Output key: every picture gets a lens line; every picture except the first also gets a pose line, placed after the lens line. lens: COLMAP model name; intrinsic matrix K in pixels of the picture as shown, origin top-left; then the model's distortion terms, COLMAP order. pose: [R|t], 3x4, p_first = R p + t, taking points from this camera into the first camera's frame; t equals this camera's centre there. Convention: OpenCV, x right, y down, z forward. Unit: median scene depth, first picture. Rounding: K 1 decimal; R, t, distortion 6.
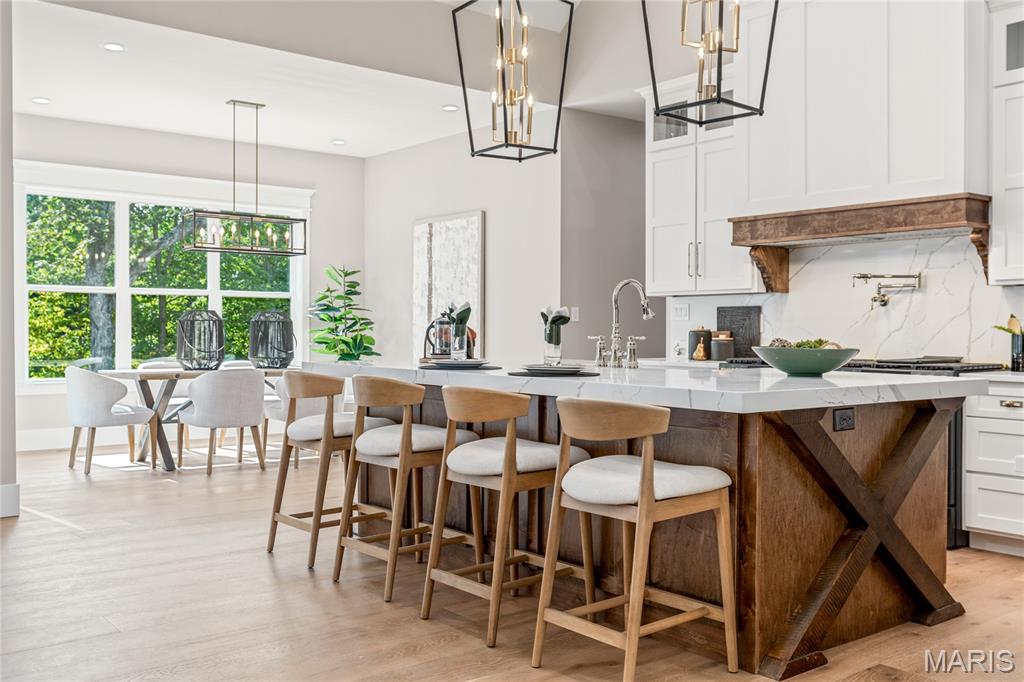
lens RADIAL K [[948.7, 0, 509.1], [0, 948.7, 347.3], [0, 0, 1]] dist [0.005147, 0.000000]
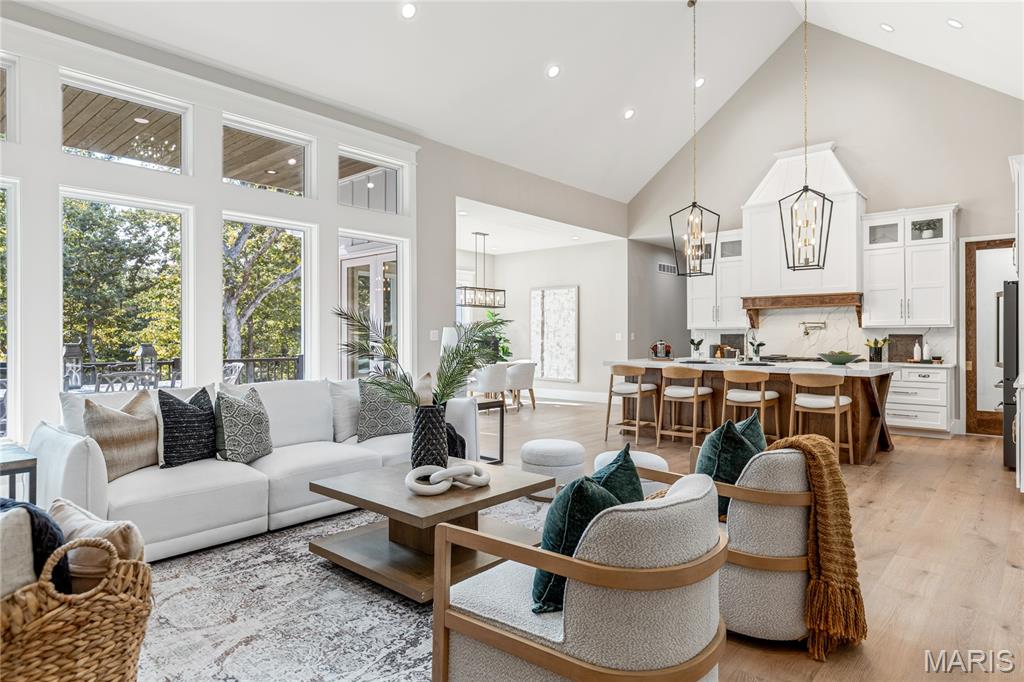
lens RADIAL K [[579.1, 0, 517.6], [0, 579.1, 342.0], [0, 0, 1]] dist [0.023954, -0.004359]
pose [[0.985222, -0.005539, 0.171191, -0.615900], [0.007400, 0.999920, -0.010234, -0.017171], [-0.171121, 0.011349, 0.985185, -0.349090]]
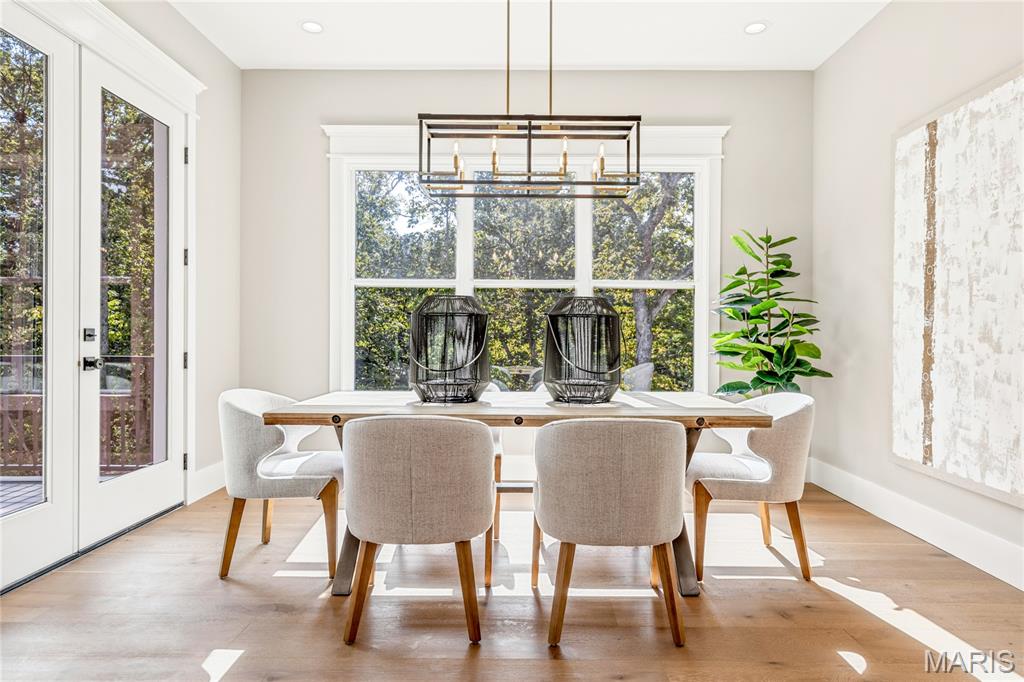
lens RADIAL K [[623.4, 0, 518.2], [0, 623.4, 340.2], [0, 0, 1]] dist [0.001565, -0.002505]
pose [[0.781841, 0.004289, -0.623463, -0.084664], [-0.011918, 0.999896, -0.008067, -0.015674], [0.623364, 0.013738, 0.781811, 1.074115]]
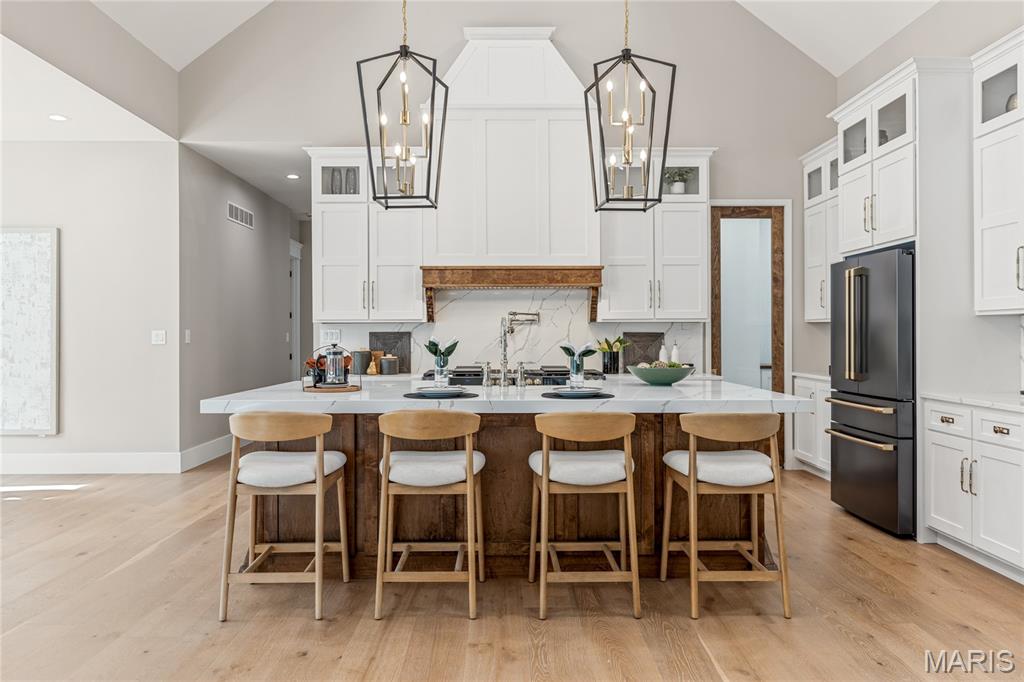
lens RADIAL K [[717.7, 0, 507.7], [0, 717.7, 331.7], [0, 0, 1]] dist [0.003188, 0.000320]
pose [[0.622490, -0.000580, 0.782628, -0.519095], [0.020749, 0.999660, -0.015763, -0.030096], [-0.782353, 0.026051, 0.622291, 0.322318]]
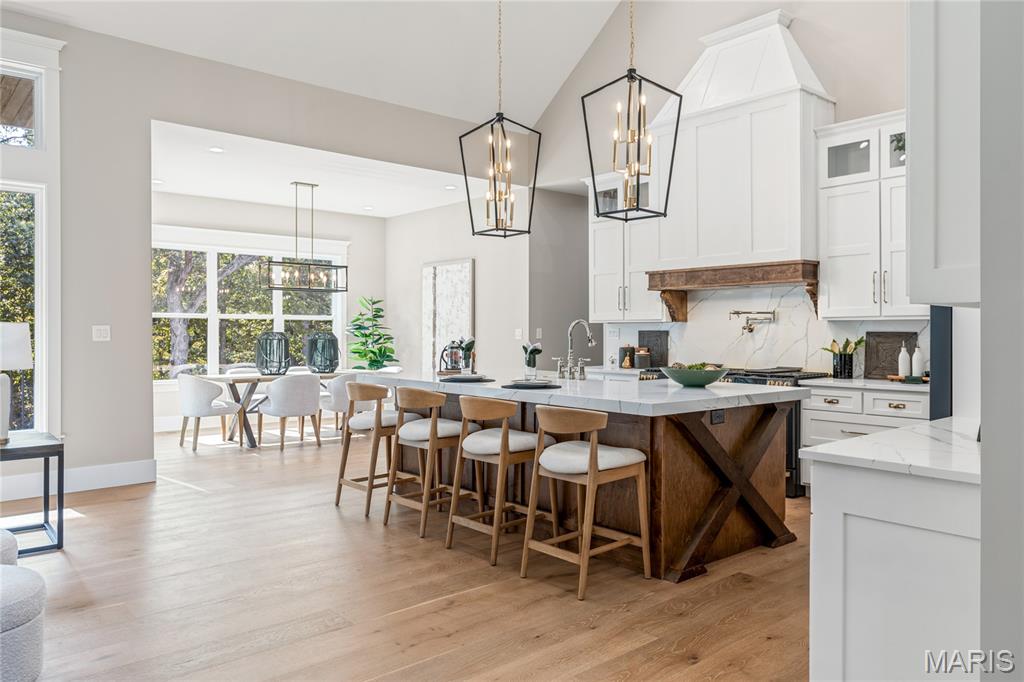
lens RADIAL K [[717.7, 0, 509.9], [0, 717.7, 340.4], [0, 0, 1]] dist [0.003188, 0.000320]
pose [[0.999336, -0.003333, 0.036285, -0.019694], [0.003598, 0.999967, -0.007240, -0.025751], [-0.036259, 0.007366, 0.999315, -0.104272]]
